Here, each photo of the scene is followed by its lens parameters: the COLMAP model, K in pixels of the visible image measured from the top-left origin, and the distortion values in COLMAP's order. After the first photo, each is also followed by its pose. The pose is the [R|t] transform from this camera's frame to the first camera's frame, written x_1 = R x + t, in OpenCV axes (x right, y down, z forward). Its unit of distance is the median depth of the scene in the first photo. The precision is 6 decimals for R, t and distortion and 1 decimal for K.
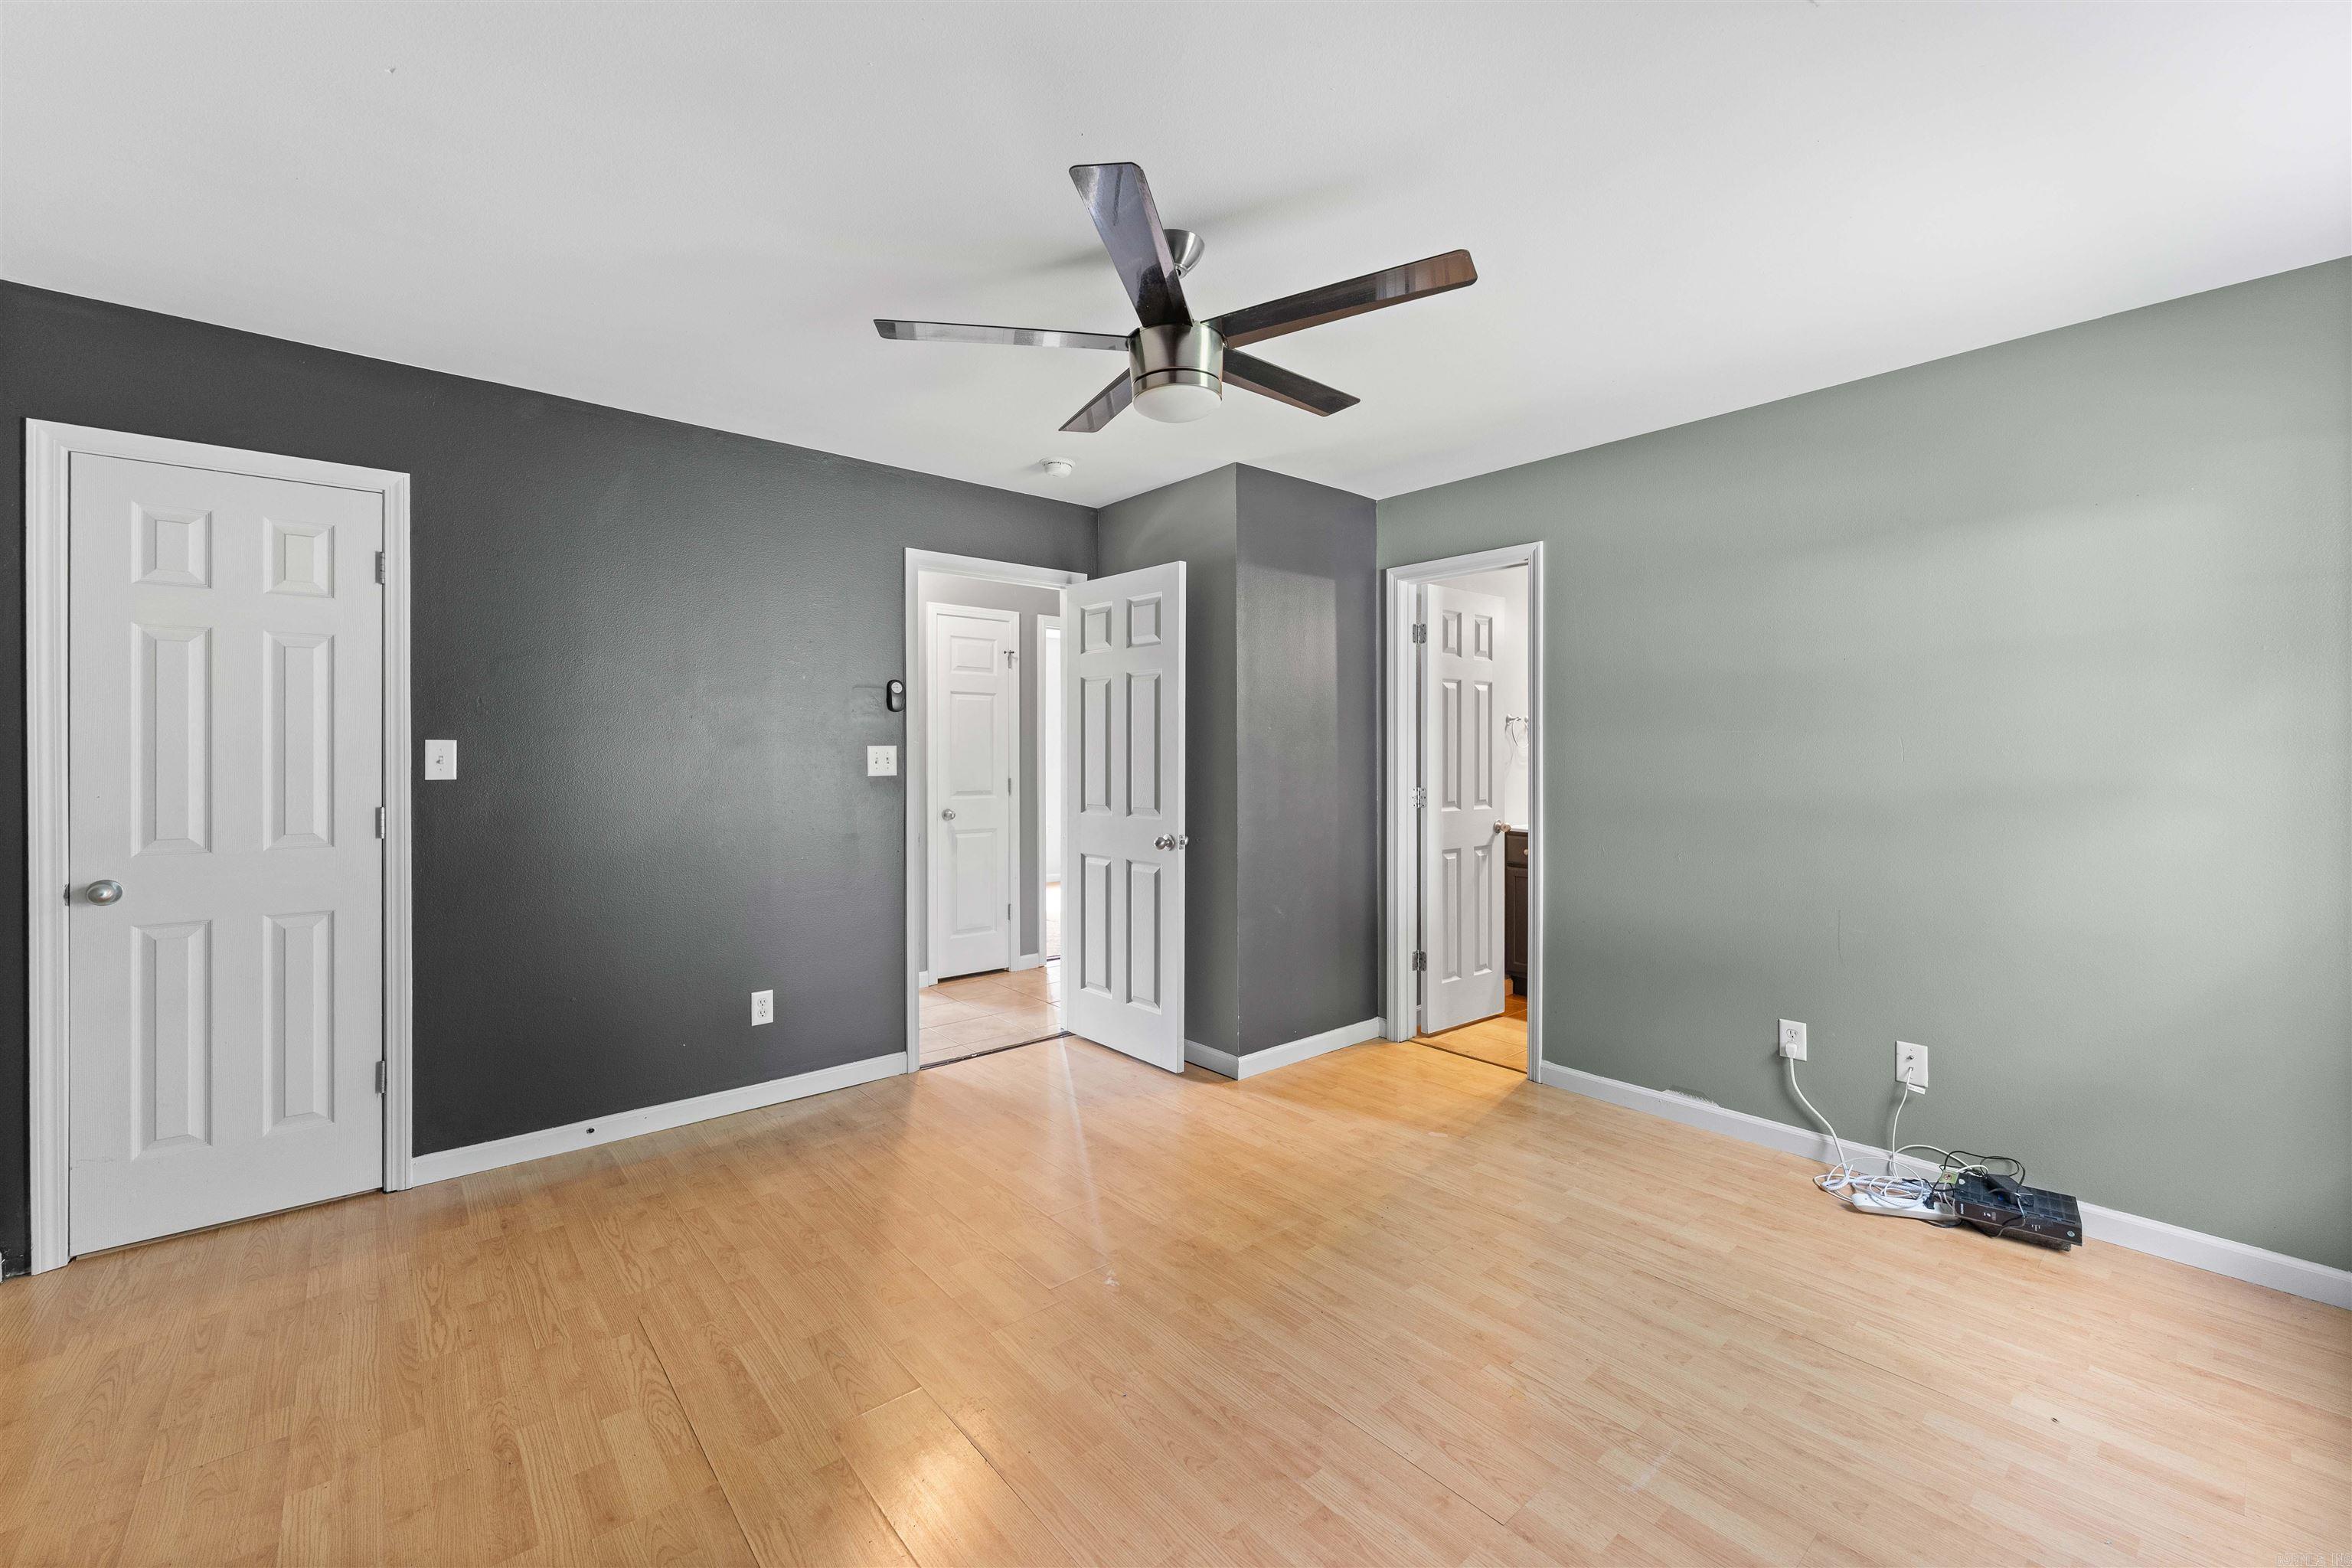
lens RADIAL K [[943.8, 0, 1177.8], [0, 943.8, 737.1], [0, 0, 1]] dist [-0.000250, -0.000045]
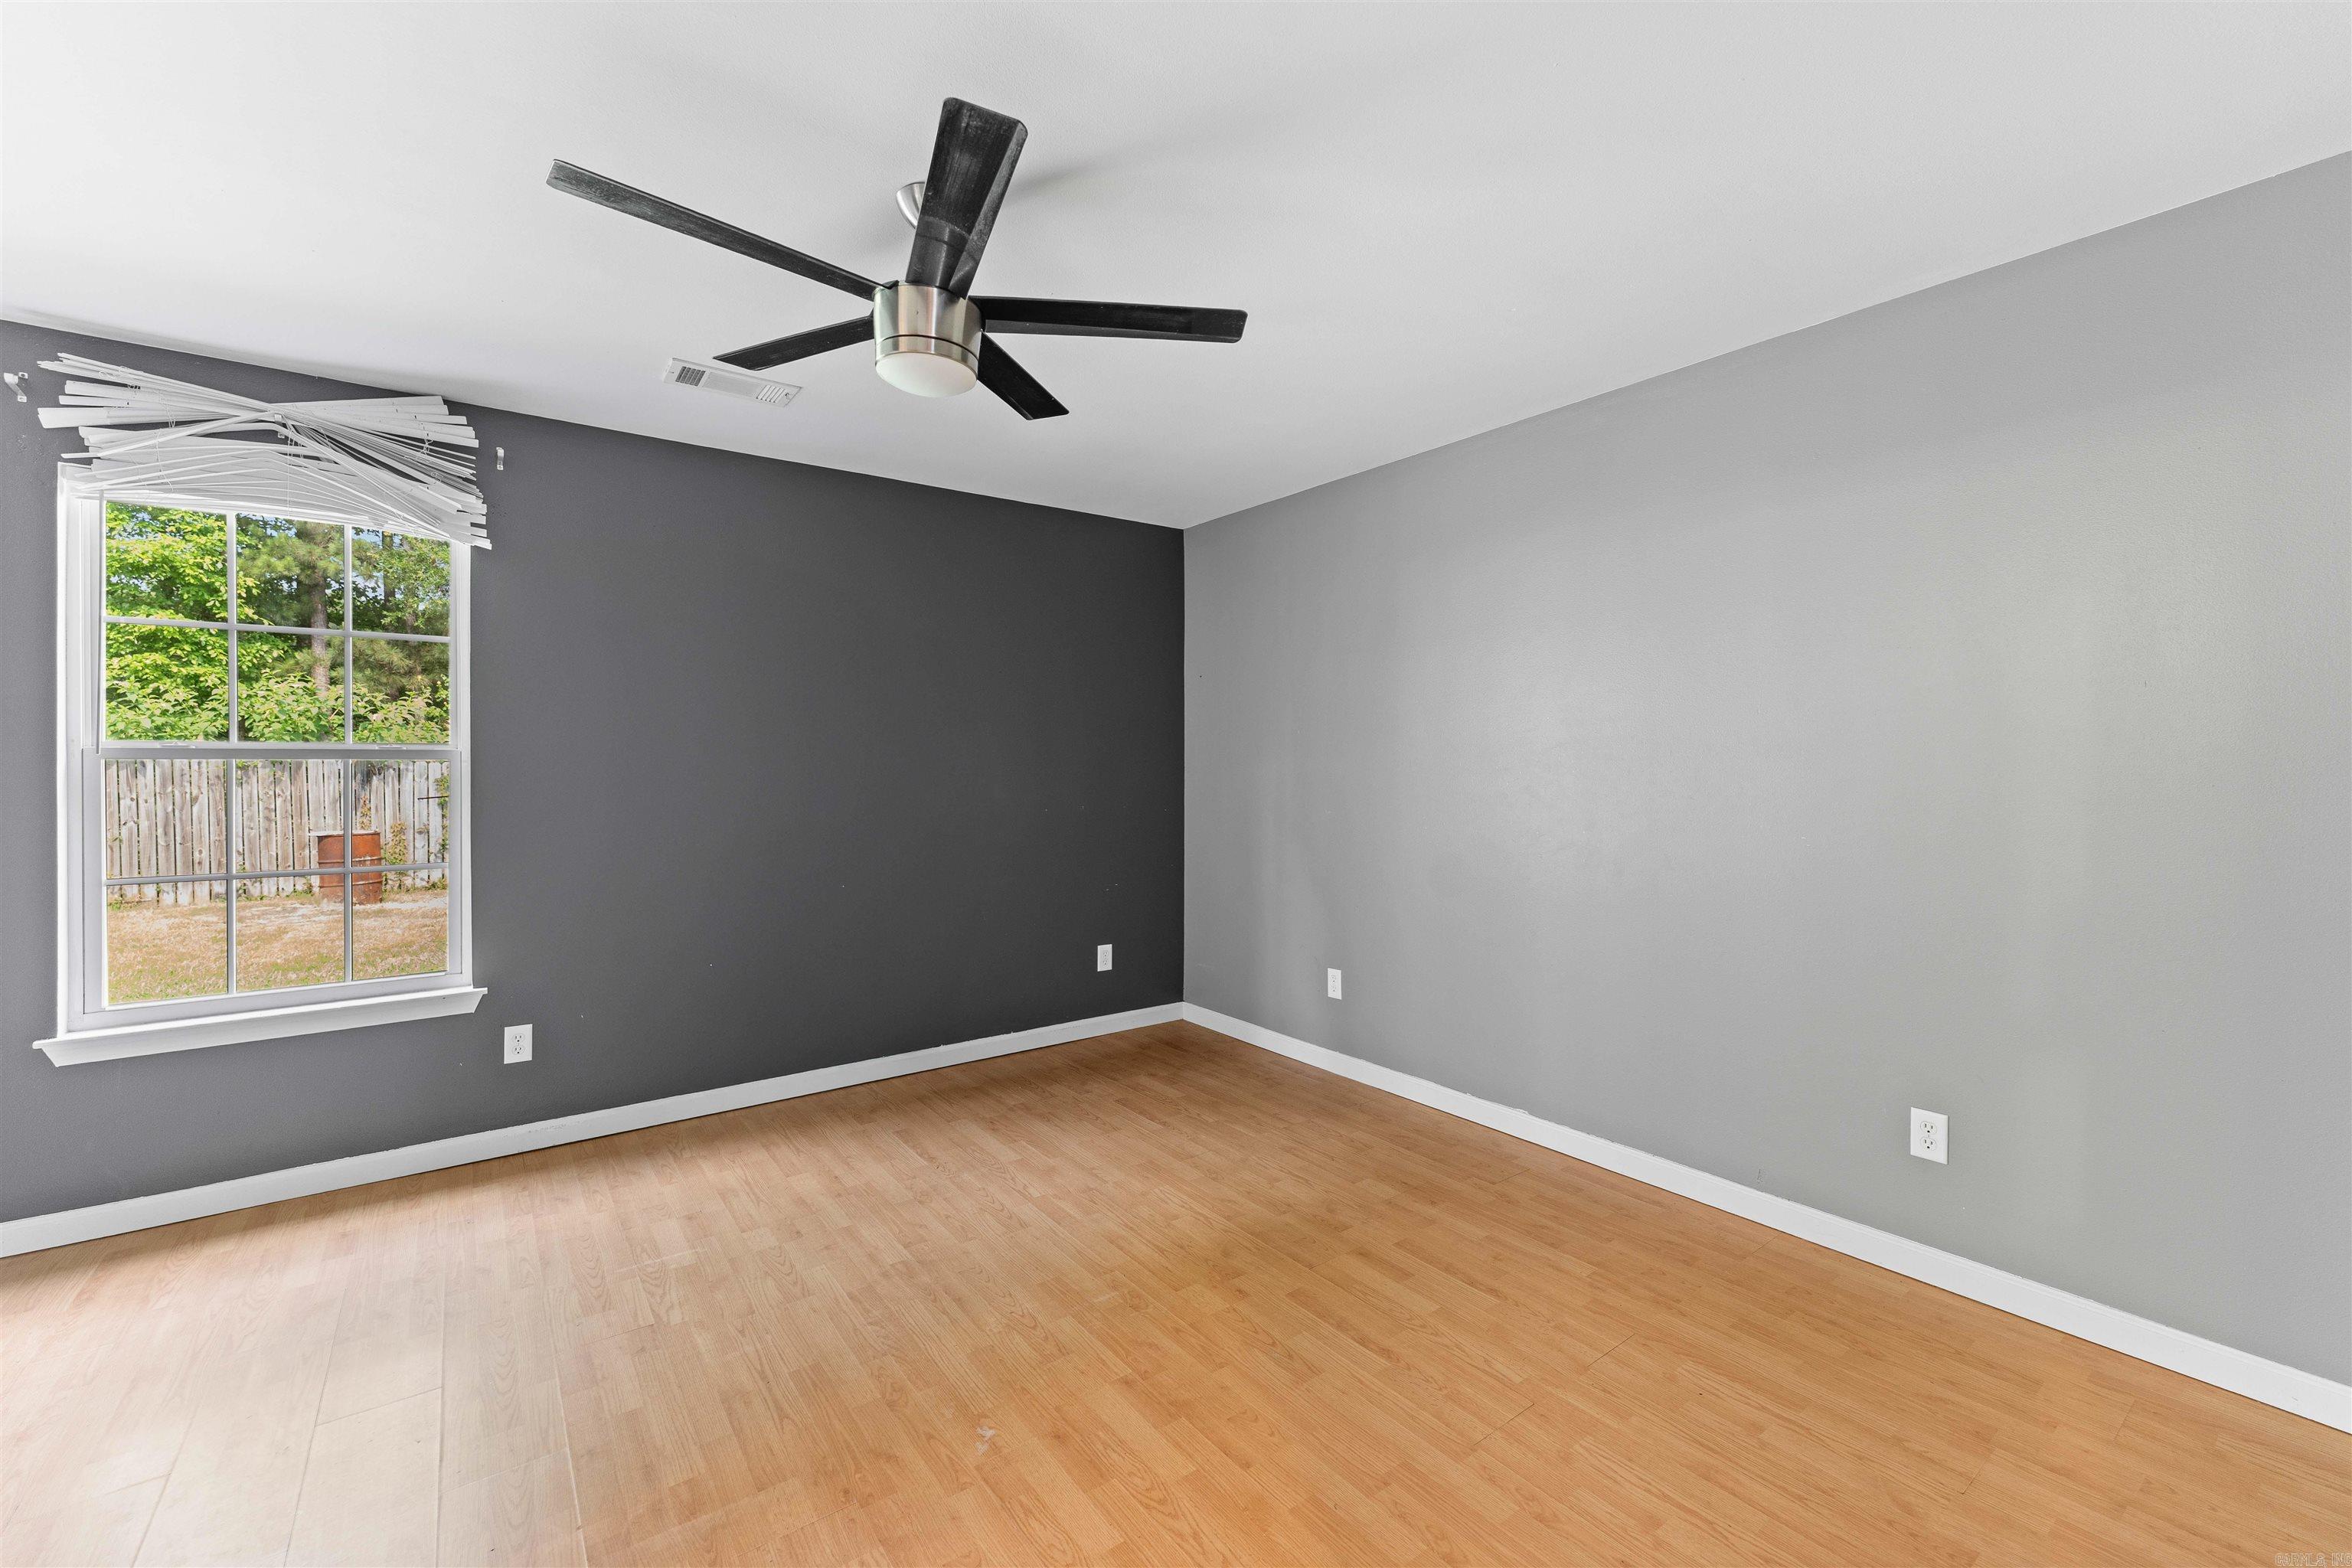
lens RADIAL K [[938.4, 0, 1184.5], [0, 938.4, 774.4], [0, 0, 1]] dist [-0.001996, -0.000071]
pose [[-0.997402, 0.004259, 0.071914, -0.348498], [0.004089, 0.999988, -0.002513, 0.035794], [-0.071924, -0.002212, -0.997408, 2.096871]]
